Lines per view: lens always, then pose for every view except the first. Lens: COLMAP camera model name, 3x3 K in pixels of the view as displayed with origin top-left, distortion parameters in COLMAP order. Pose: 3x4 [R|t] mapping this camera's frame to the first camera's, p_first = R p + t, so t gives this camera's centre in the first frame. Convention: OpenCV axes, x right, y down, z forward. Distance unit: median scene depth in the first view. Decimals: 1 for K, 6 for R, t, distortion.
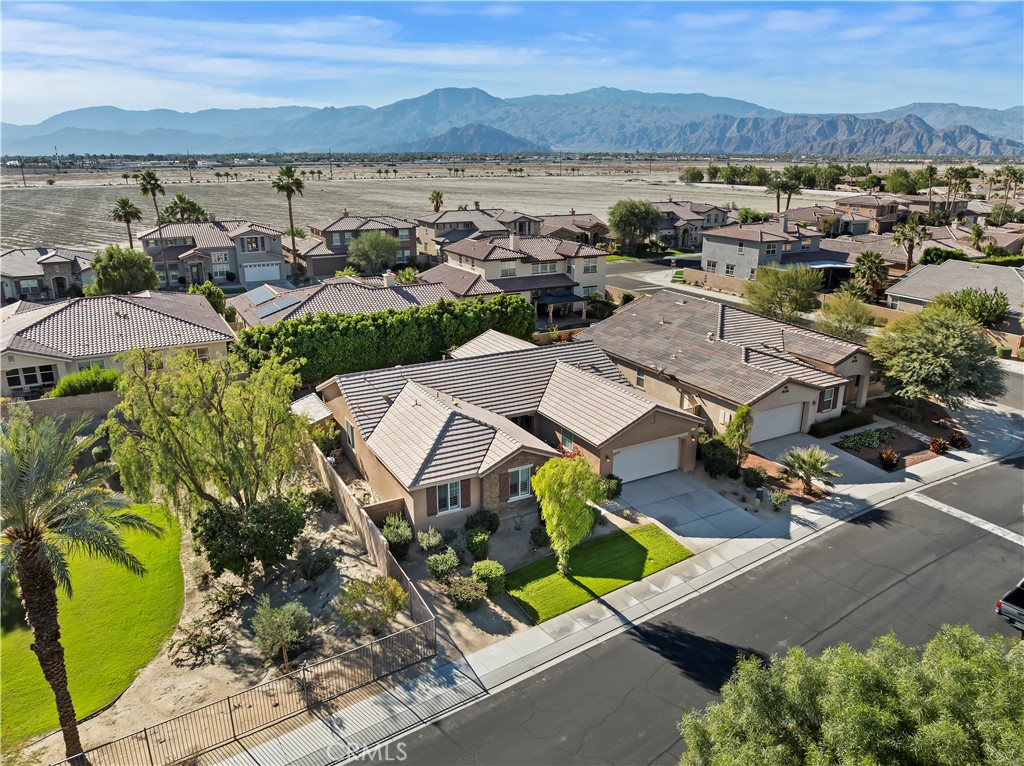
lens RADIAL K [[721.3, 0, 516.9], [0, 721.3, 381.7], [0, 0, 1]] dist [-0.052278, 0.023741]
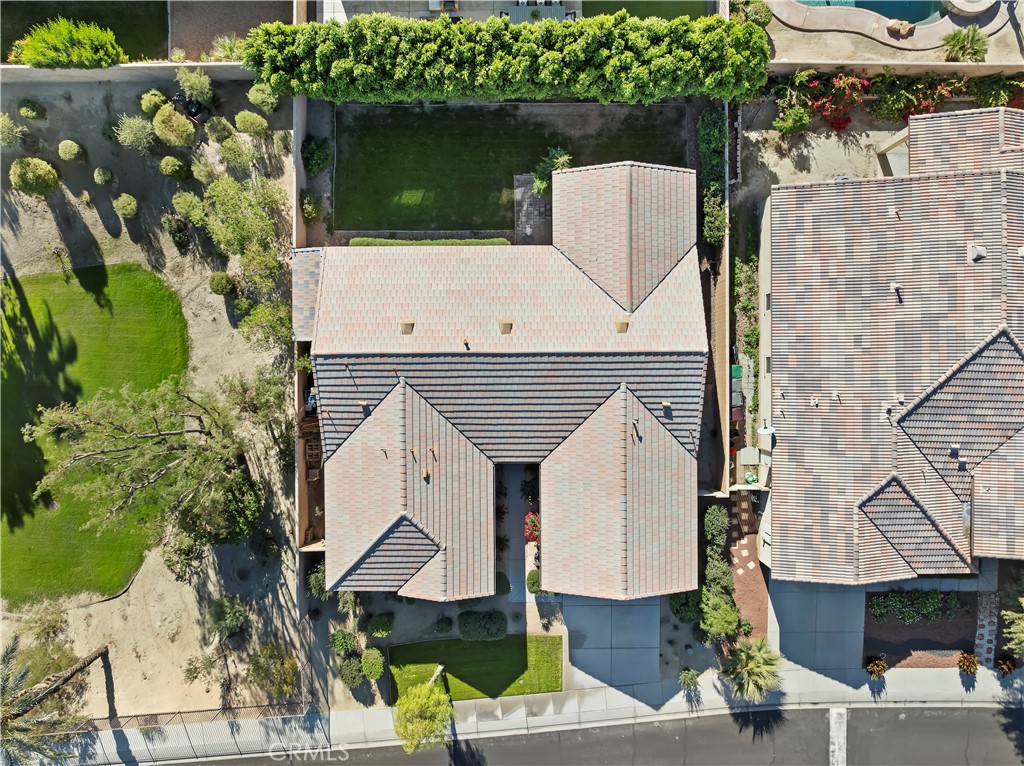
lens RADIAL K [[721.3, 0, 516.9], [0, 721.3, 381.7], [0, 0, 1]] dist [-0.052278, 0.023741]
pose [[0.875696, 0.482856, -0.002567, -0.034463], [-0.140546, 0.259970, 0.955334, -0.685872], [0.461956, -0.836221, 0.295518, 0.744359]]
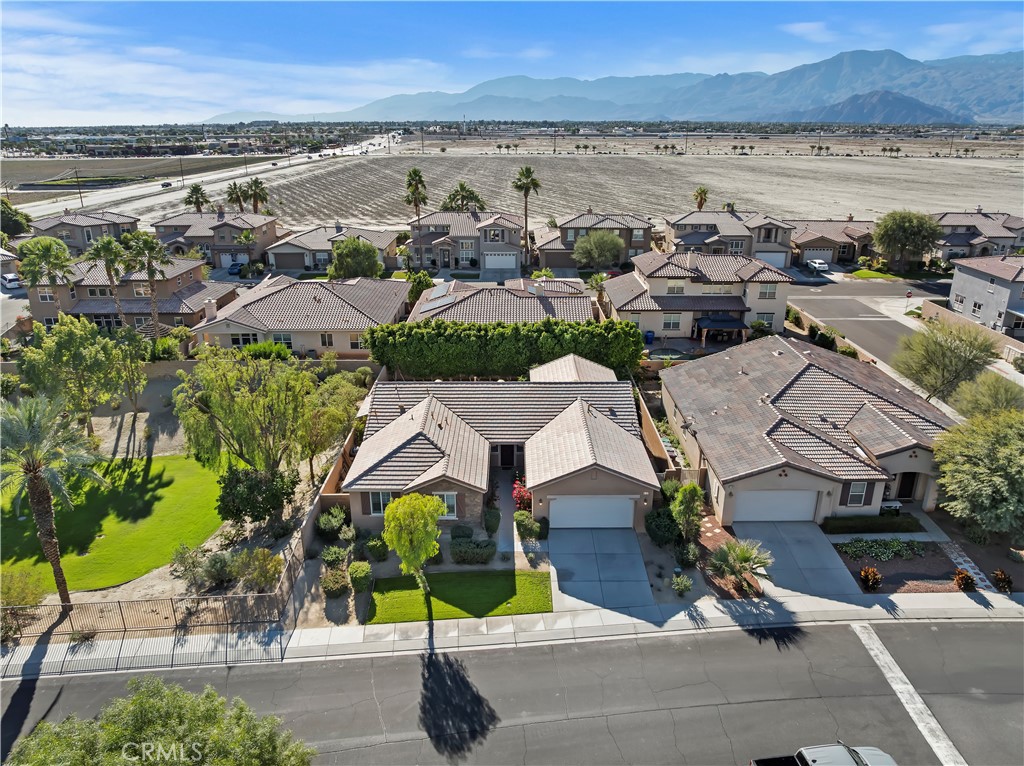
lens RADIAL K [[721.3, 0, 516.9], [0, 721.3, 381.7], [0, 0, 1]] dist [-0.052278, 0.023741]
pose [[0.877171, 0.162274, -0.451928, 0.446256], [-0.143762, 0.986745, 0.075276, -0.118337], [0.458153, -0.001060, 0.888873, 0.025551]]
